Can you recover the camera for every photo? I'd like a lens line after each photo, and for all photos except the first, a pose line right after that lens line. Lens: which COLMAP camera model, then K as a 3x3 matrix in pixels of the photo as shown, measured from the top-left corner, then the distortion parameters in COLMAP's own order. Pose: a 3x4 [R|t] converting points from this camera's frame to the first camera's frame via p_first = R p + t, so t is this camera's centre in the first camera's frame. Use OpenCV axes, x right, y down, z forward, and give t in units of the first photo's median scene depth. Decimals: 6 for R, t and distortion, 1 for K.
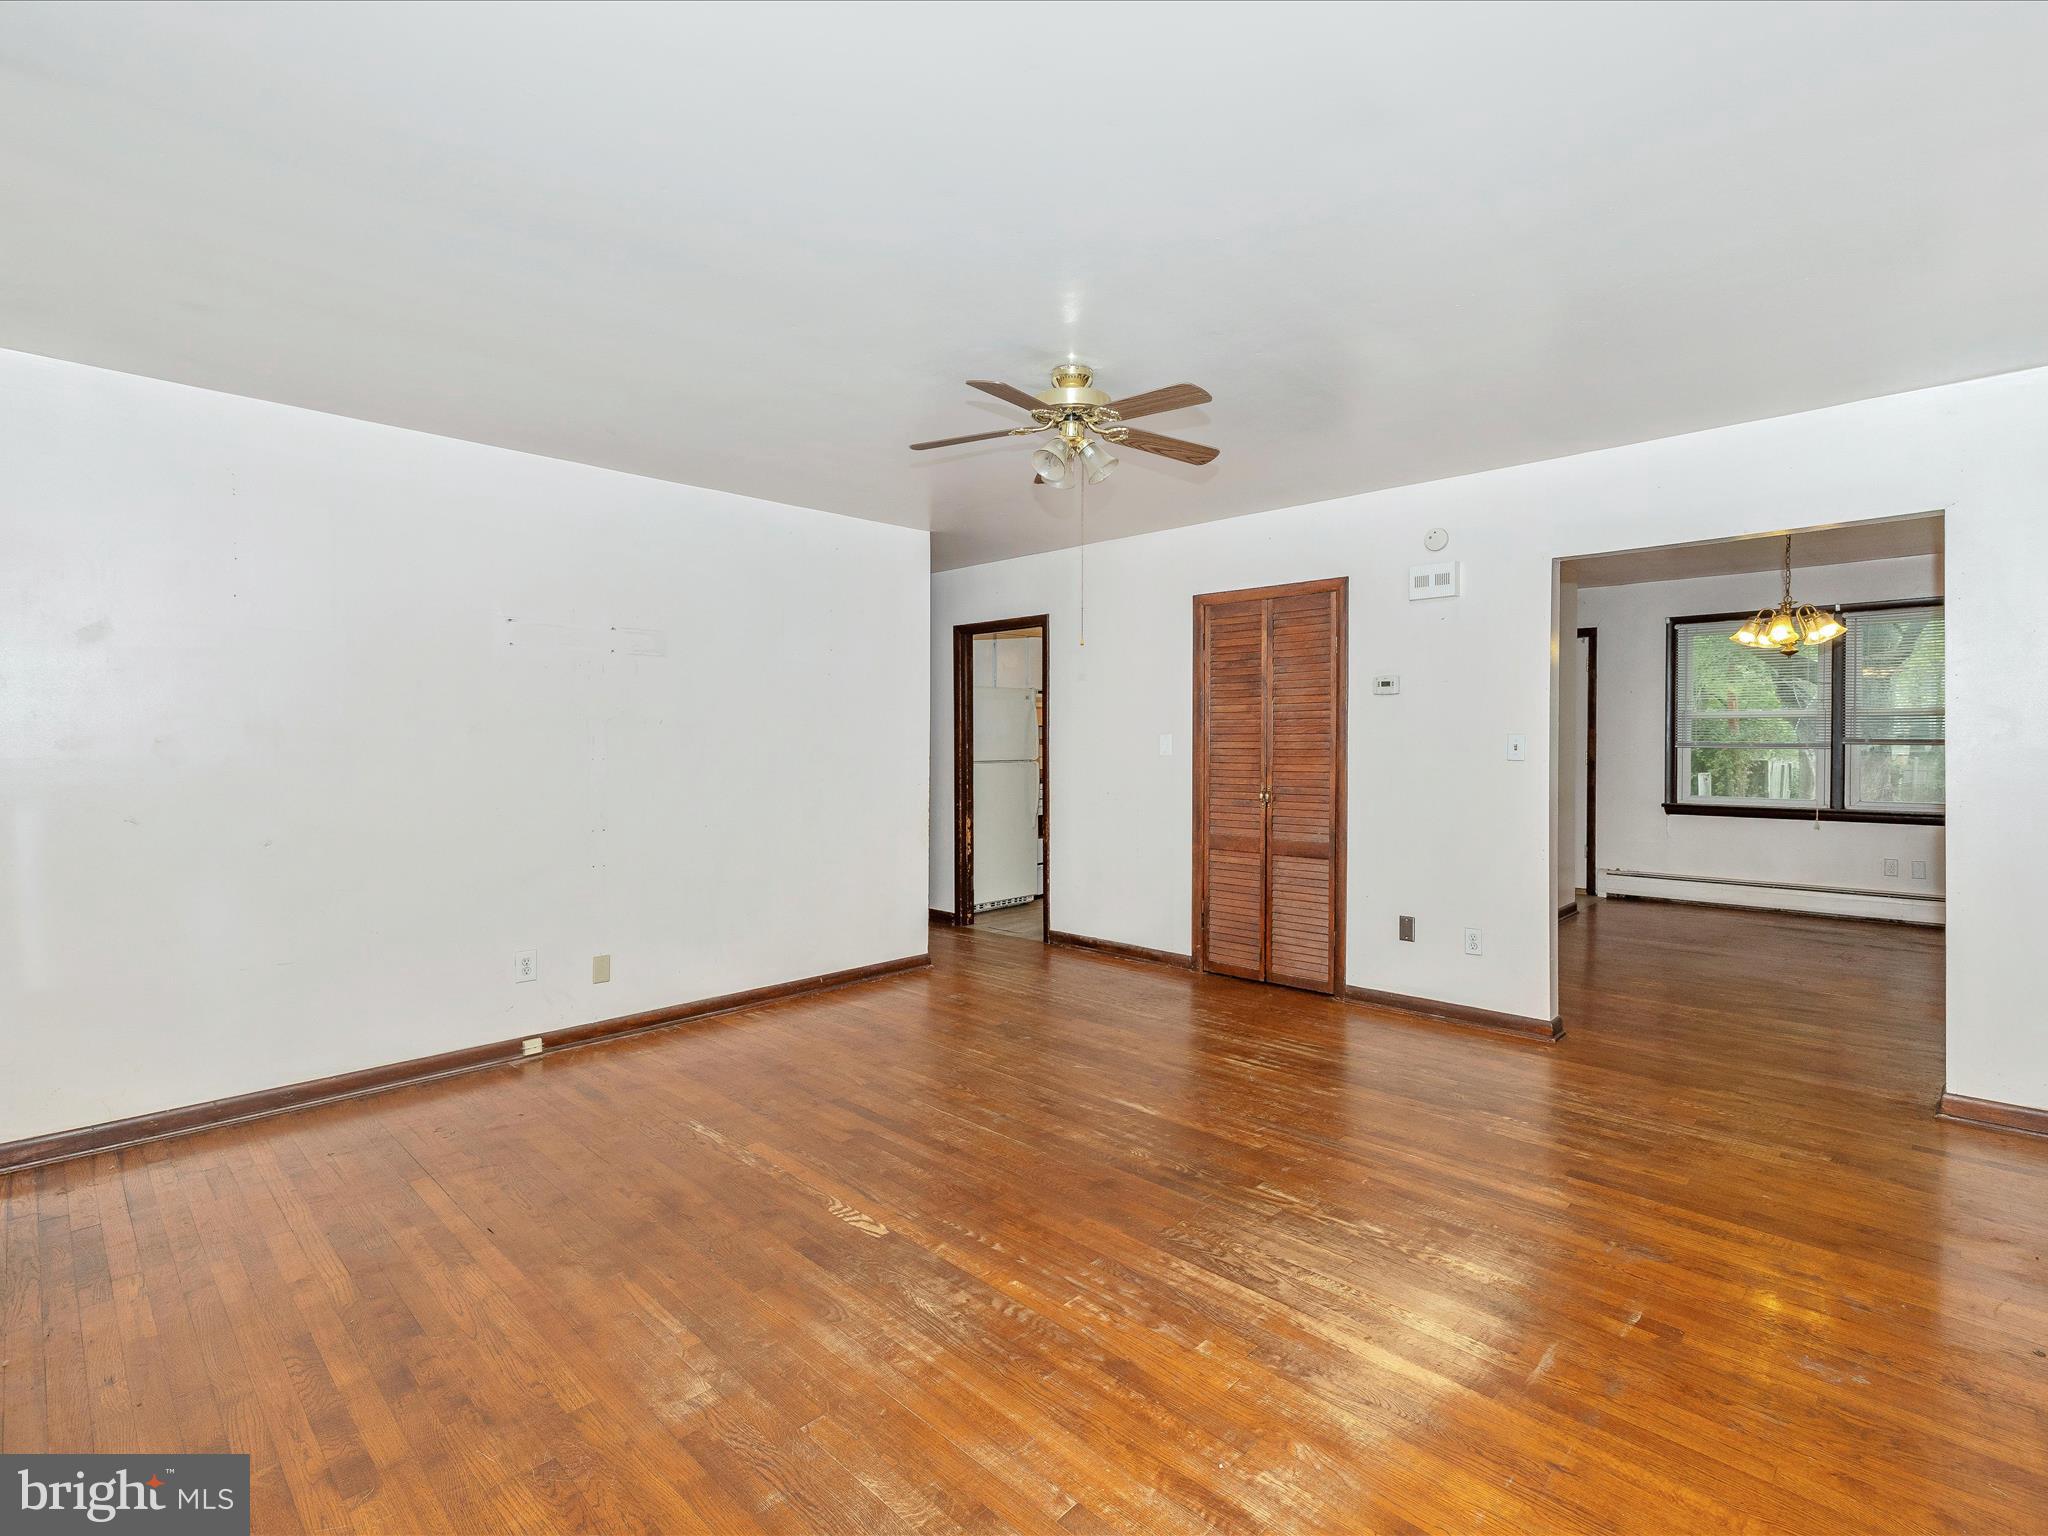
lens RADIAL K [[967.5, 0, 1036.0], [0, 967.5, 755.6], [0, 0, 1]] dist [-0.006937, 0.002868]
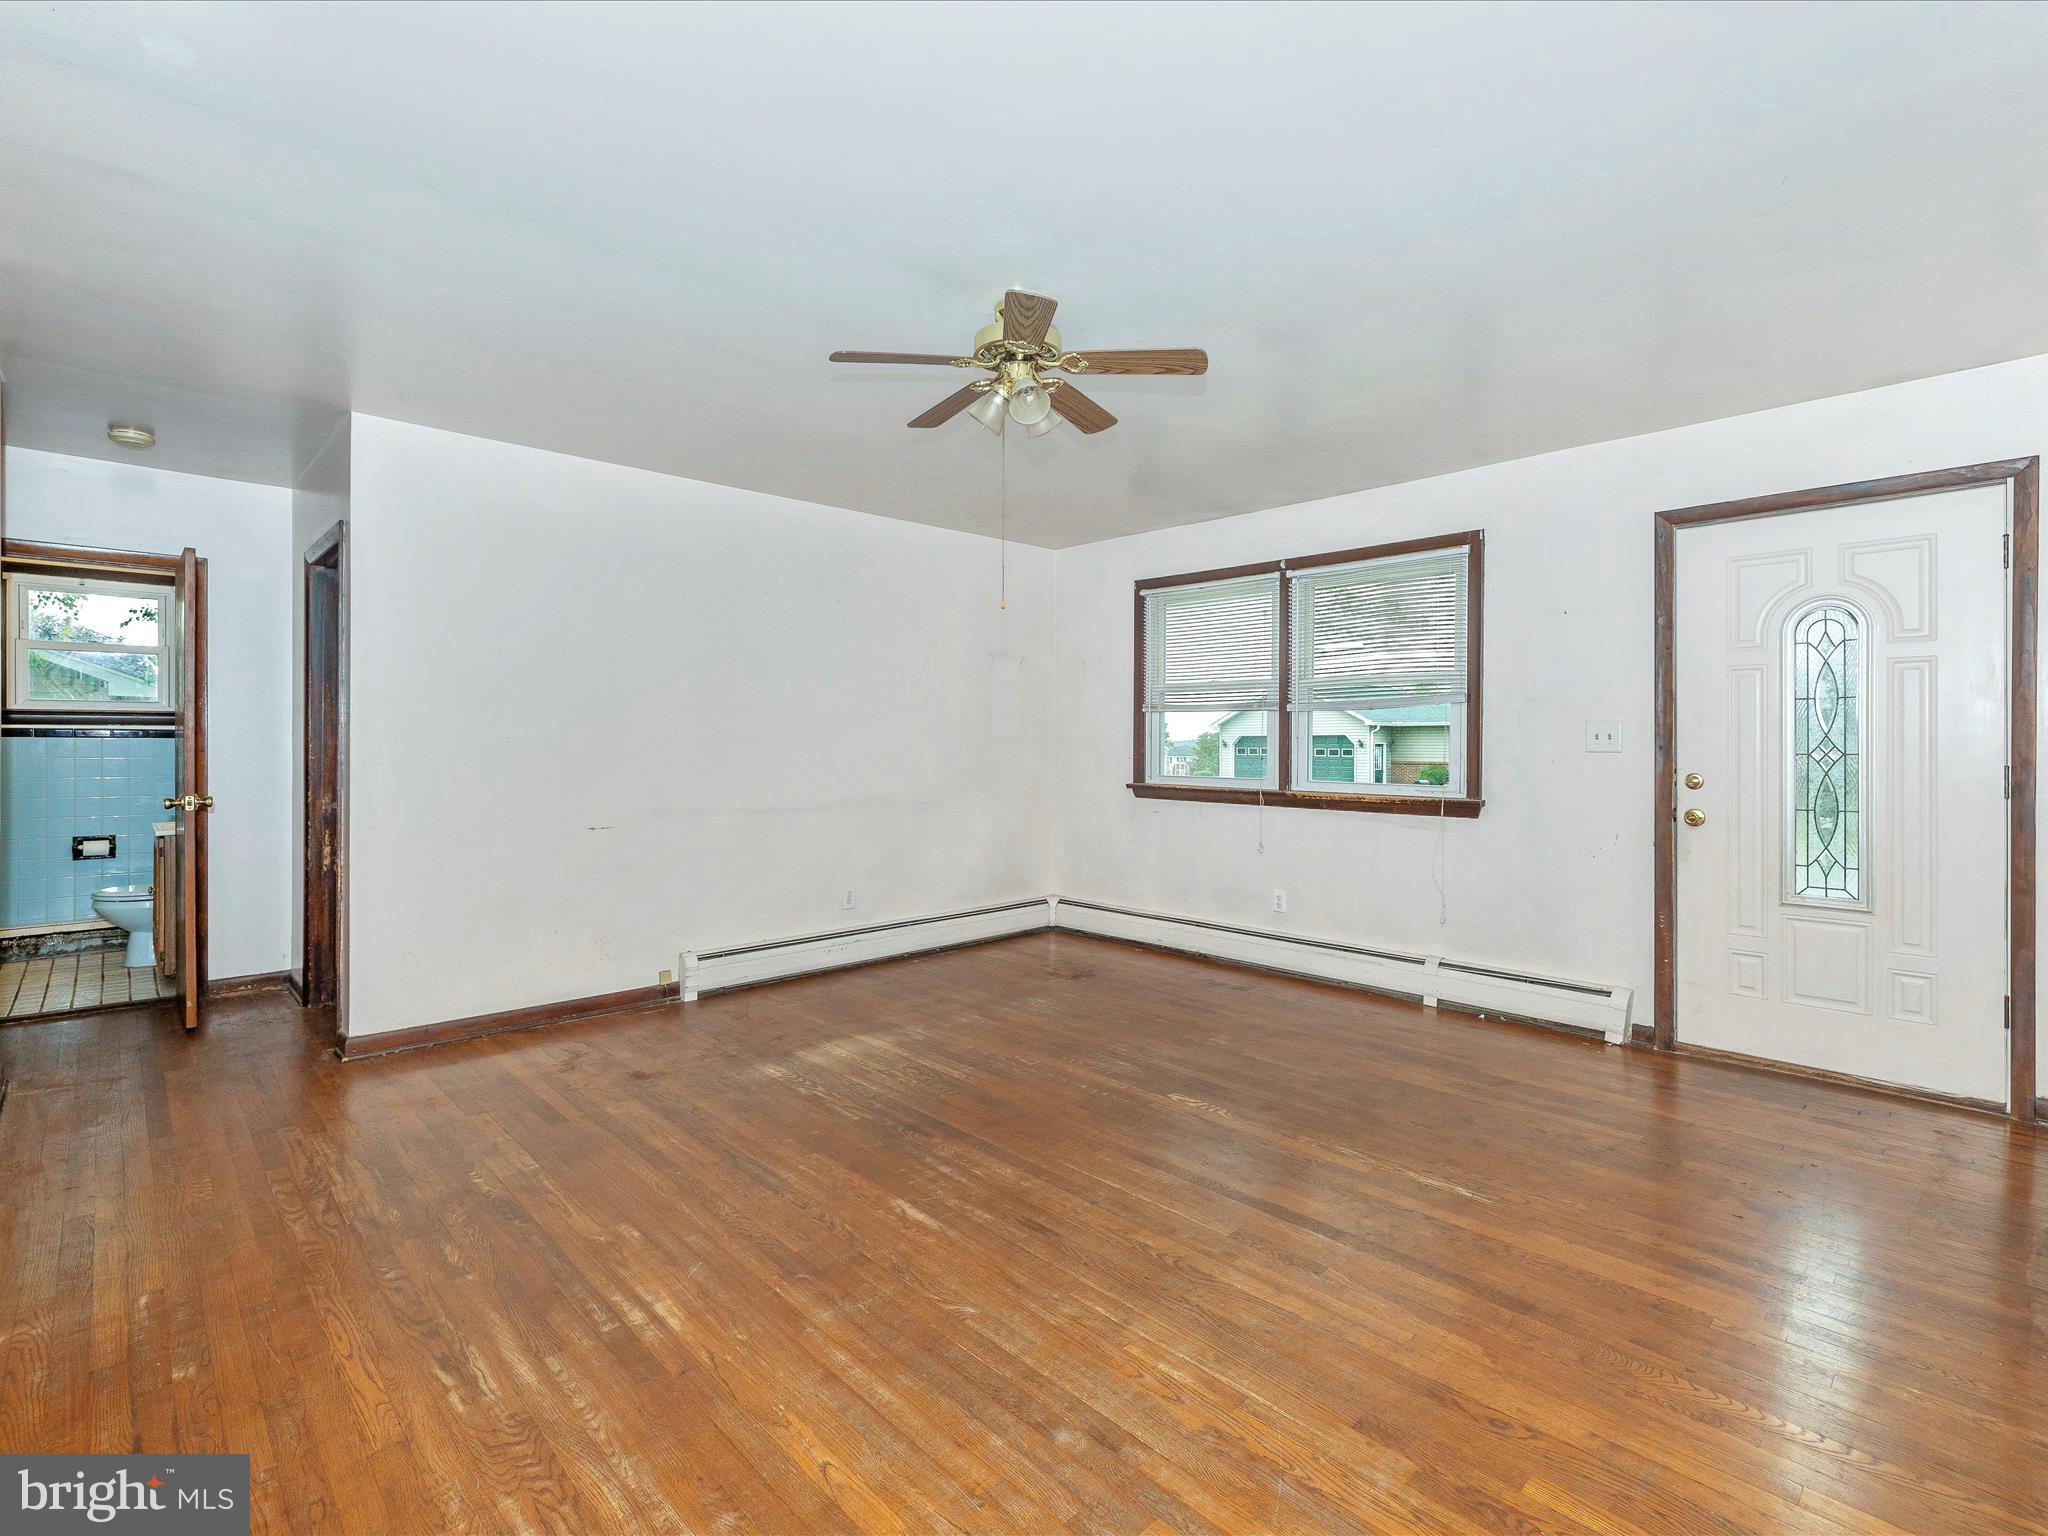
lens RADIAL K [[967.5, 0, 1016.5], [0, 967.5, 769.8], [0, 0, 1]] dist [-0.006937, 0.002868]
pose [[-0.998568, -0.000494, 0.053502, -0.009079], [0.001754, 0.999117, 0.041969, -0.004382], [-0.053476, 0.042003, -0.997685, 1.234314]]
